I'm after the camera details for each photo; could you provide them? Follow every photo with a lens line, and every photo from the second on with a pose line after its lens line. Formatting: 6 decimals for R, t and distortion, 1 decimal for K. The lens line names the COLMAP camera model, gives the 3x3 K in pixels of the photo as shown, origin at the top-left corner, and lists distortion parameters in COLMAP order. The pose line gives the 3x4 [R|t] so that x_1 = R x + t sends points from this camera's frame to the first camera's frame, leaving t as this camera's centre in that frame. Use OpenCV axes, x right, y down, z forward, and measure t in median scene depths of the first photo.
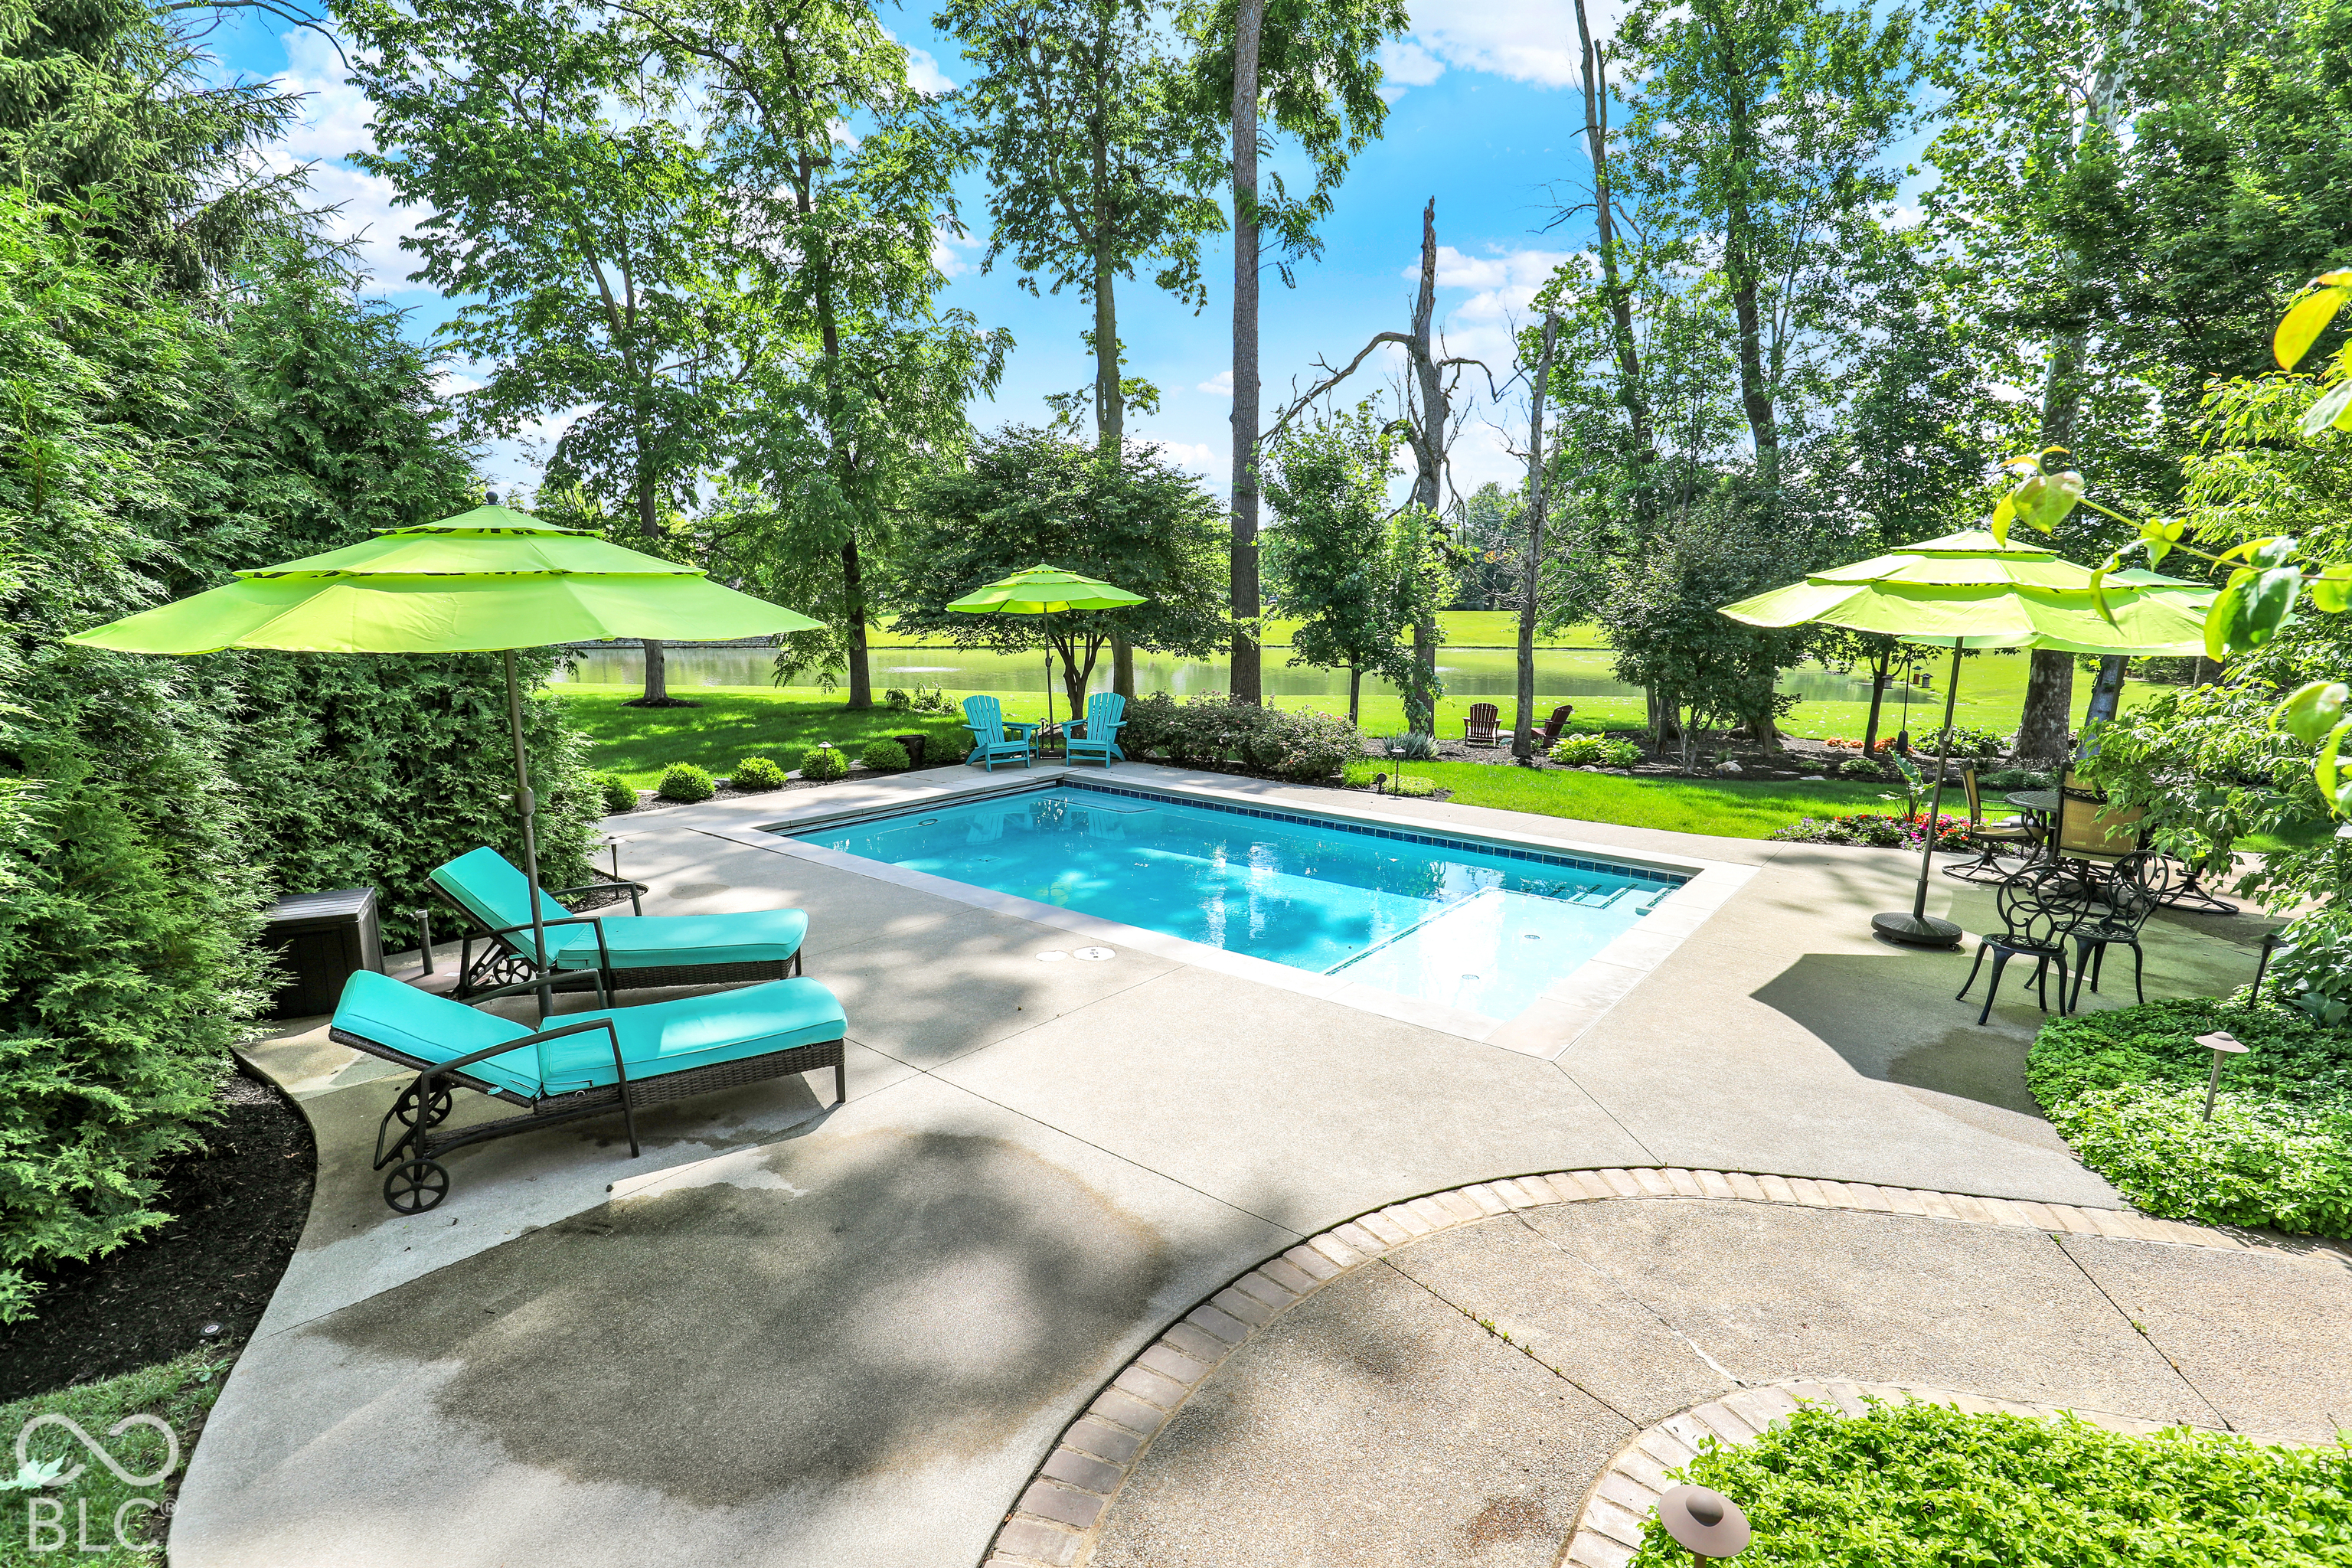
lens RADIAL K [[1087.1, 0, 1169.3], [0, 1087.1, 770.7], [0, 0, 1]] dist [-0.024112, 0.000621]
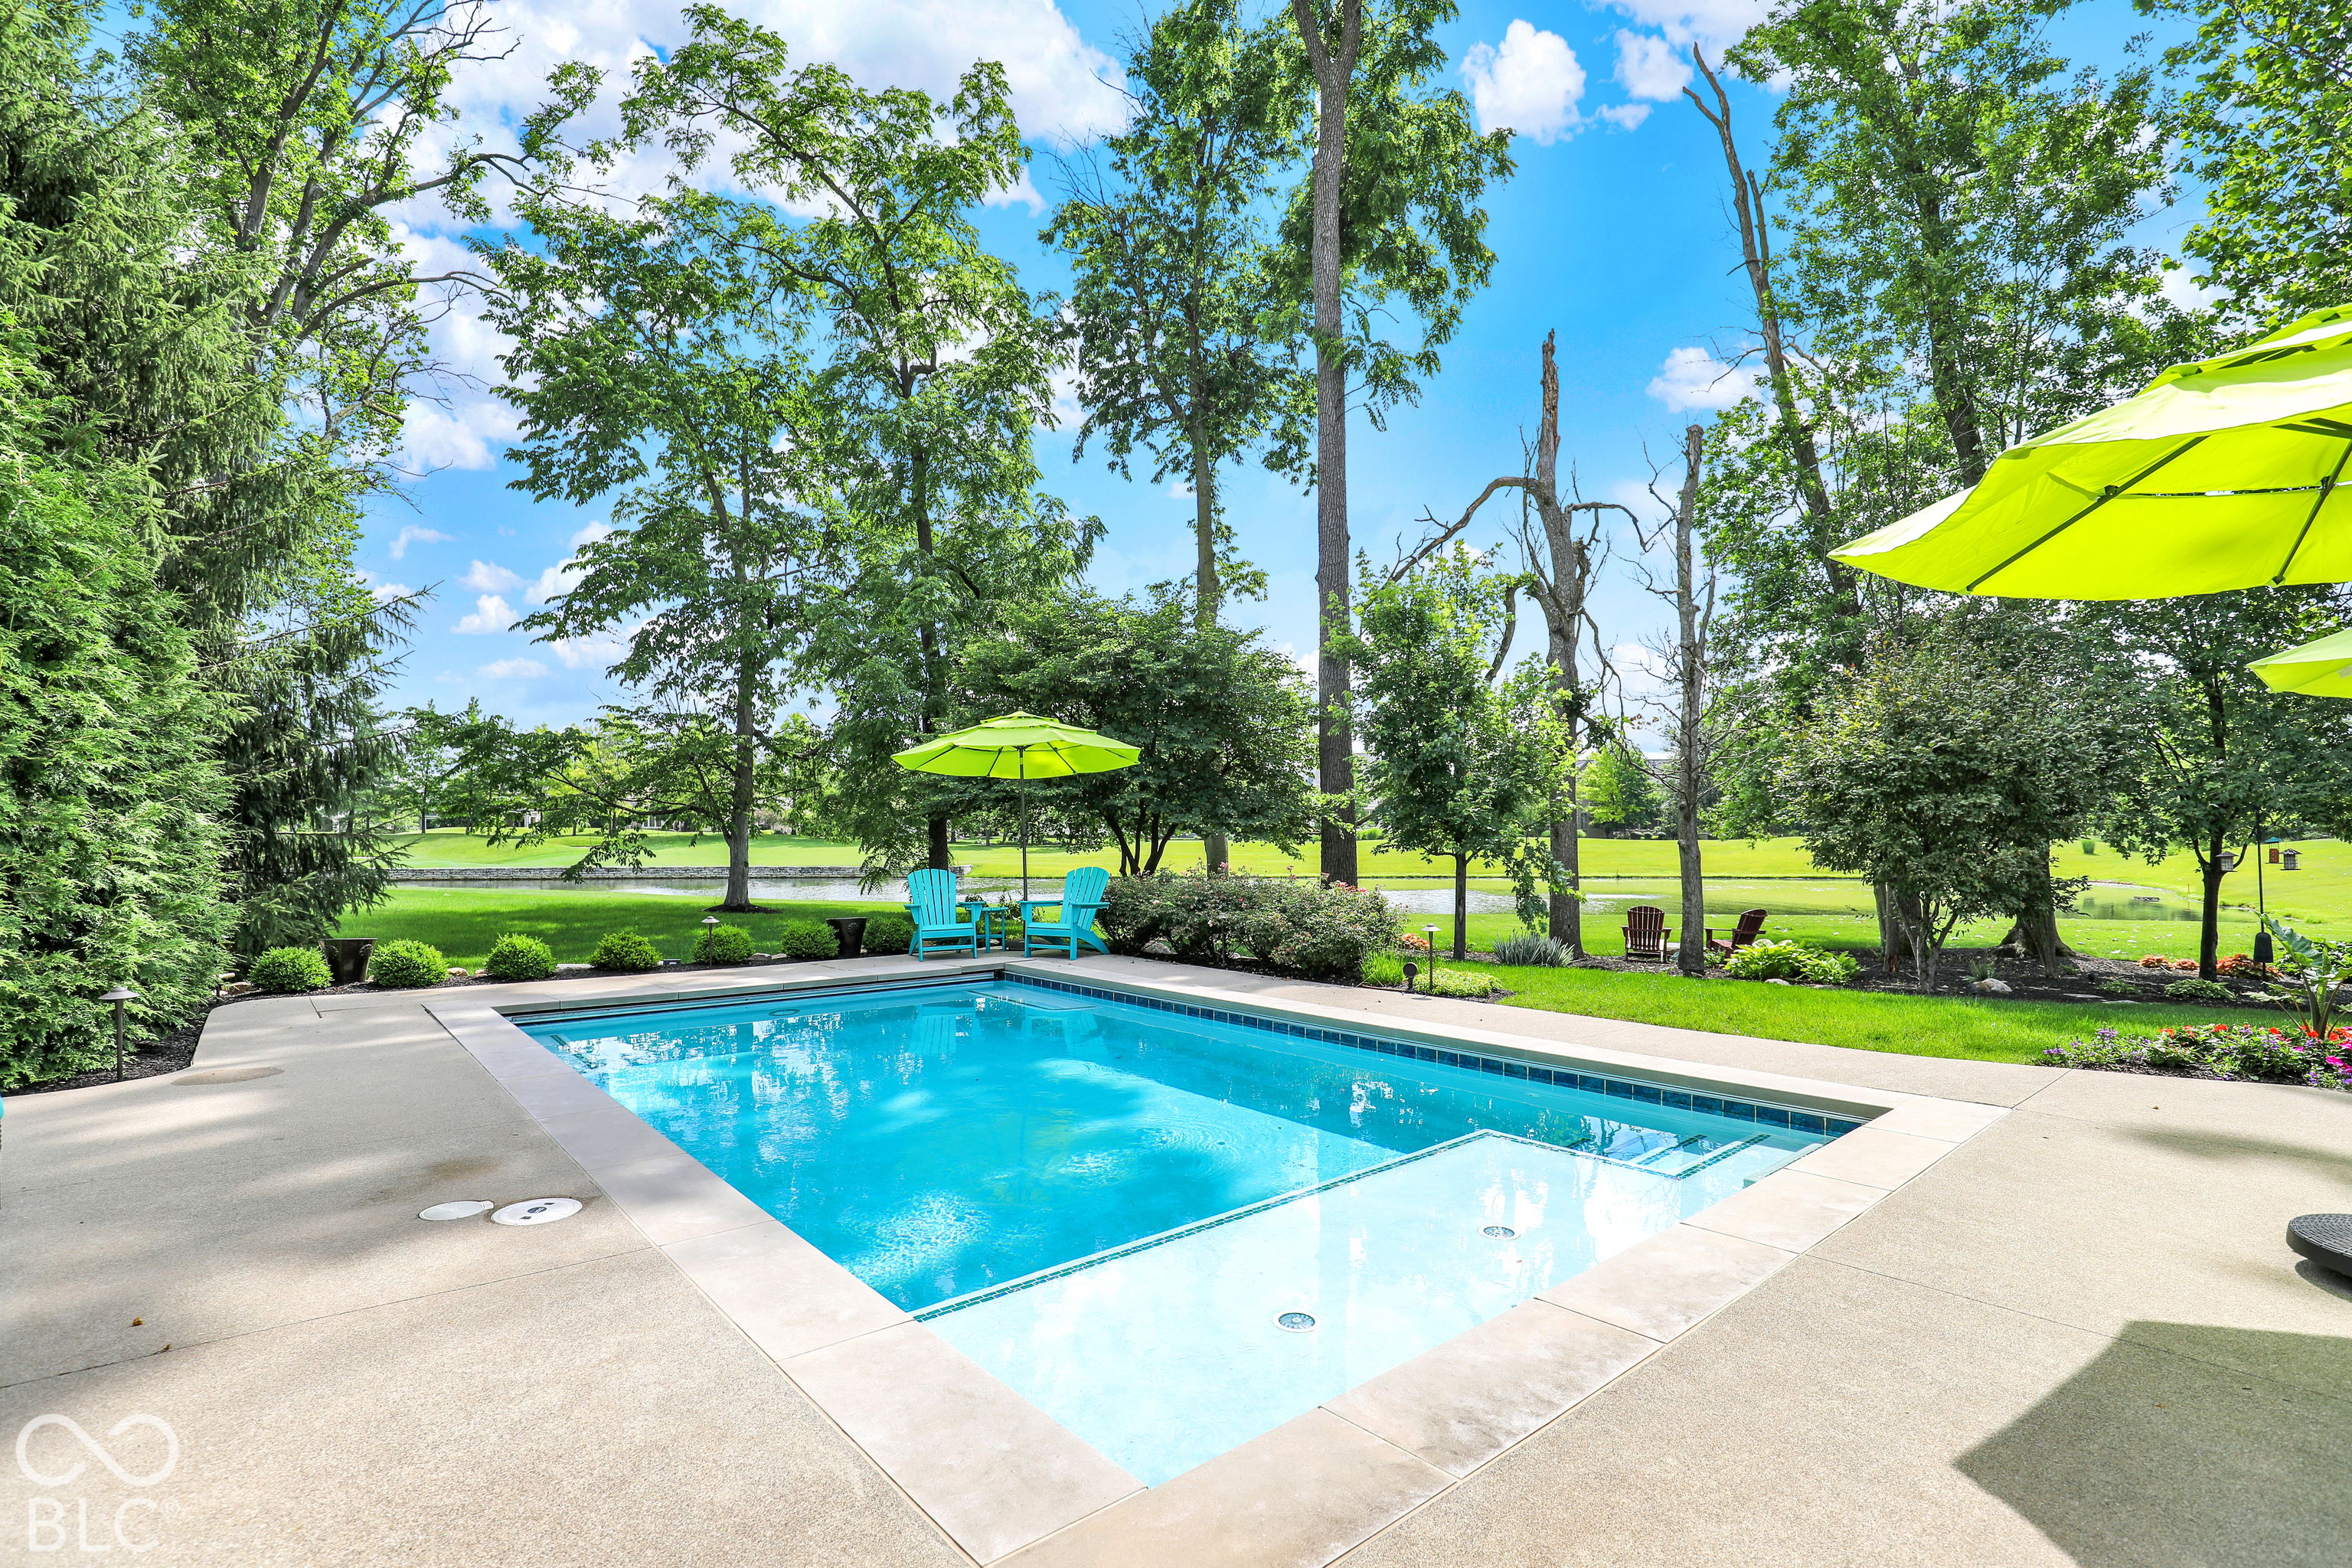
lens RADIAL K [[1076.7, 0, 1181.0], [0, 1076.7, 813.3], [0, 0, 1]] dist [-0.014863, 0.000147]
pose [[0.982076, -0.012344, -0.188081, 0.103331], [-0.022591, 0.982951, -0.182474, 0.021138], [0.187127, 0.183452, 0.965054, 0.165612]]
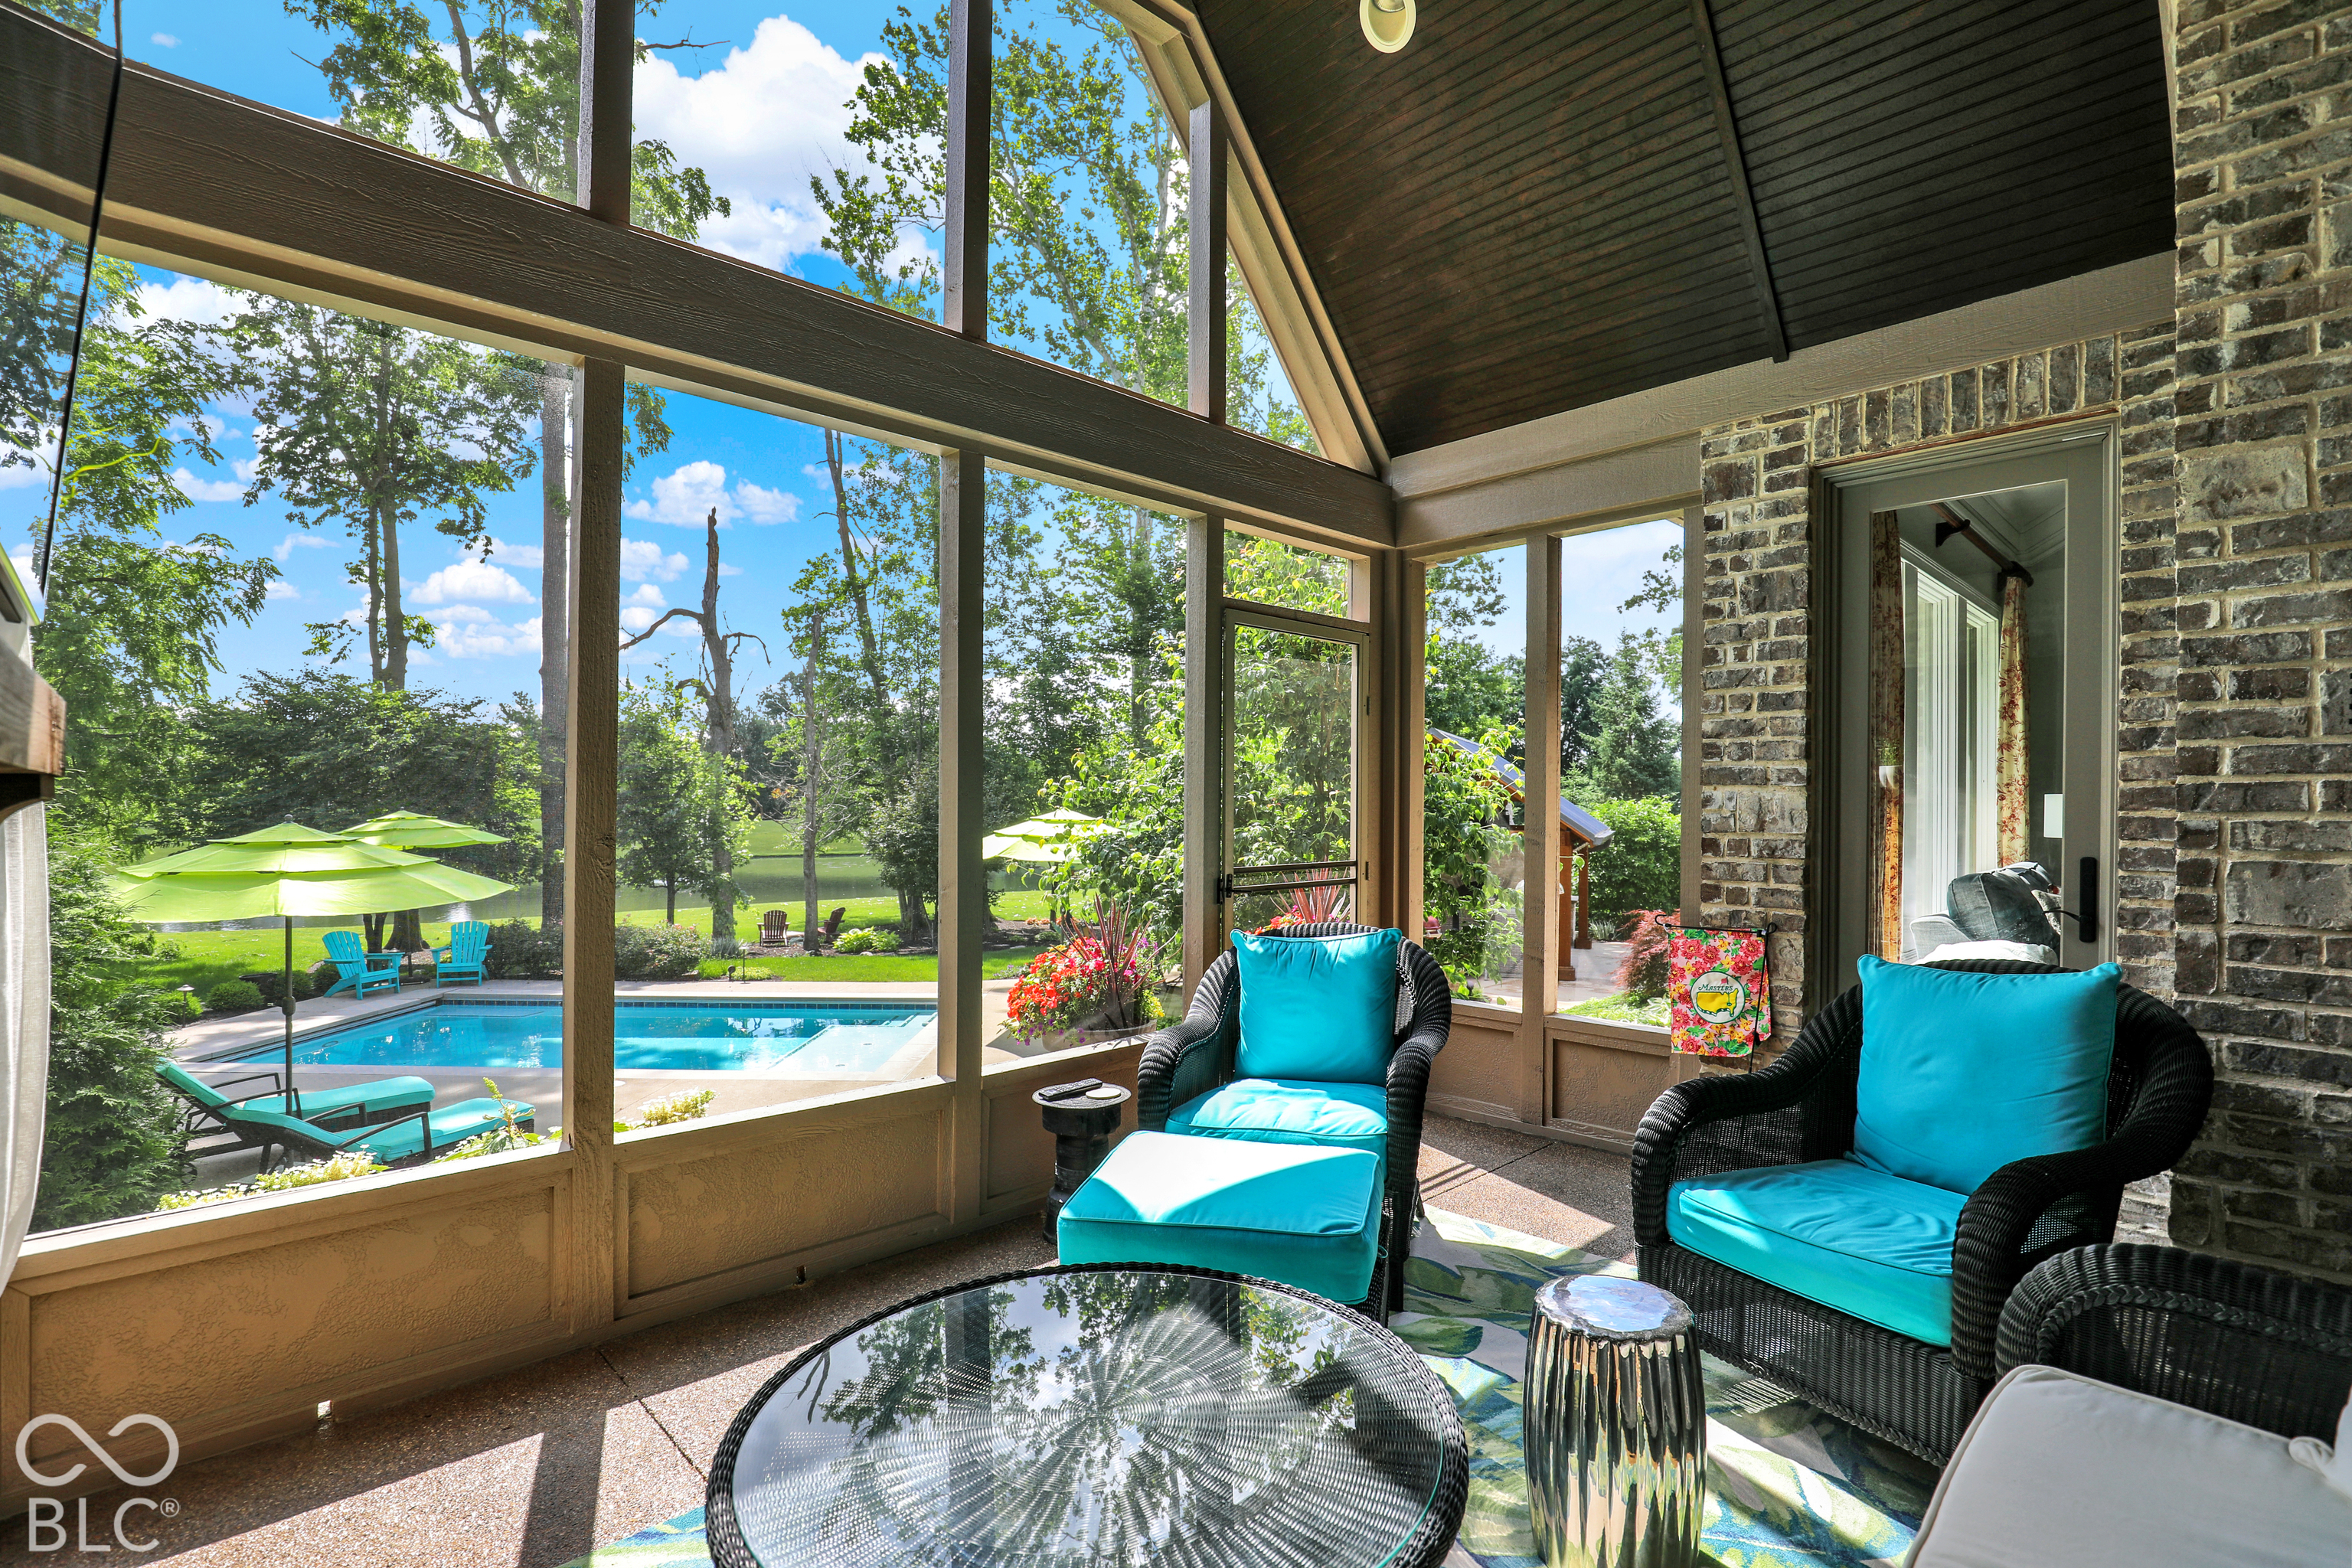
lens RADIAL K [[1119.3, 0, 1164.6], [0, 1119.3, 793.8], [0, 0, 1]] dist [-0.028866, 0.000102]
pose [[0.787208, -0.000605, 0.616687, -0.133827], [0.101371, 0.986524, -0.128433, 0.013434], [-0.608299, 0.163618, 0.776661, -0.250990]]
